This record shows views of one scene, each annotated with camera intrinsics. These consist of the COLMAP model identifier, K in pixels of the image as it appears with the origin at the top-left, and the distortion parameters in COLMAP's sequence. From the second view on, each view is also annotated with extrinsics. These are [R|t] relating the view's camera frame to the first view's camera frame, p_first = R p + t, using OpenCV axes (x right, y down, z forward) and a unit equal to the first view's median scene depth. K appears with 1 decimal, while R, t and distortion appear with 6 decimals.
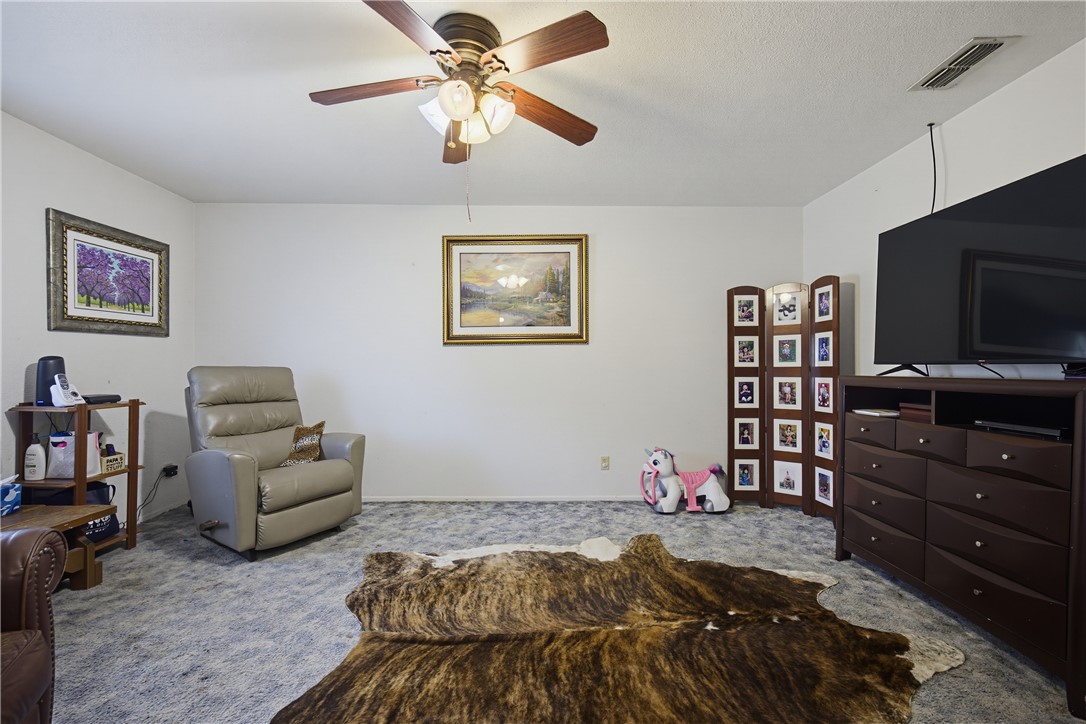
lens RADIAL K [[449.0, 0, 539.9], [0, 449.0, 364.7], [0, 0, 1]] dist [0.003768, 0.000331]
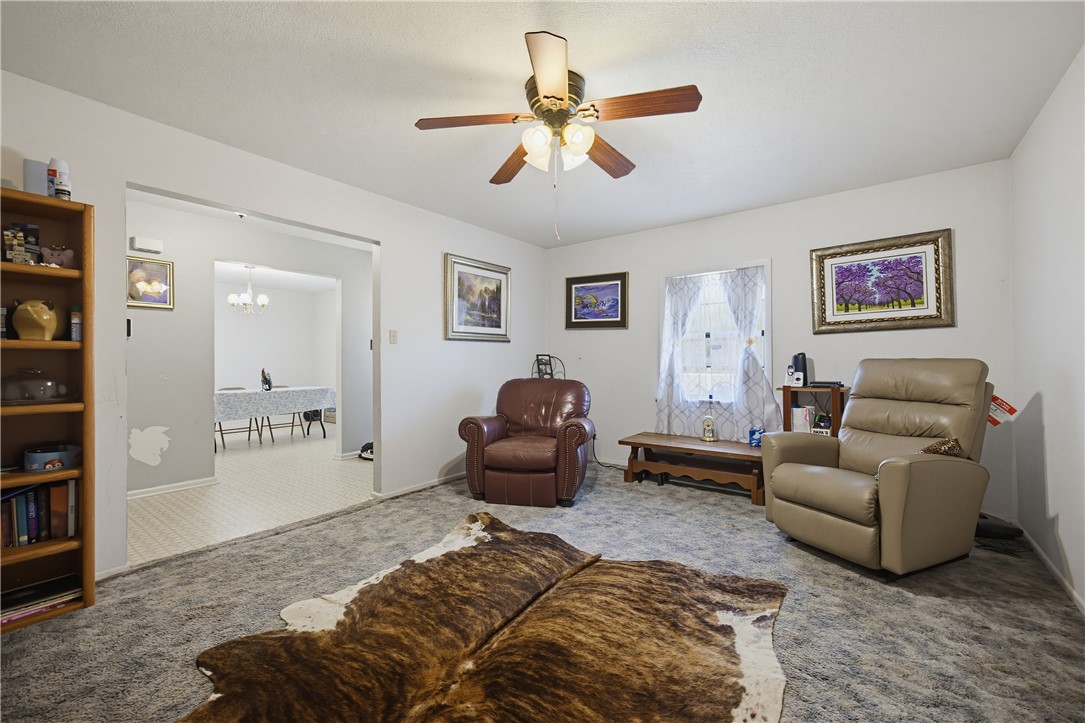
lens RADIAL K [[420.0, 0, 538.1], [0, 420.0, 357.6], [0, 0, 1]] dist [0.001836, 0.000056]
pose [[-0.592198, -0.003814, -0.805783, 0.526314], [0.008352, 0.999906, -0.010871, 0.005251], [0.805749, -0.013168, -0.592111, 1.120139]]
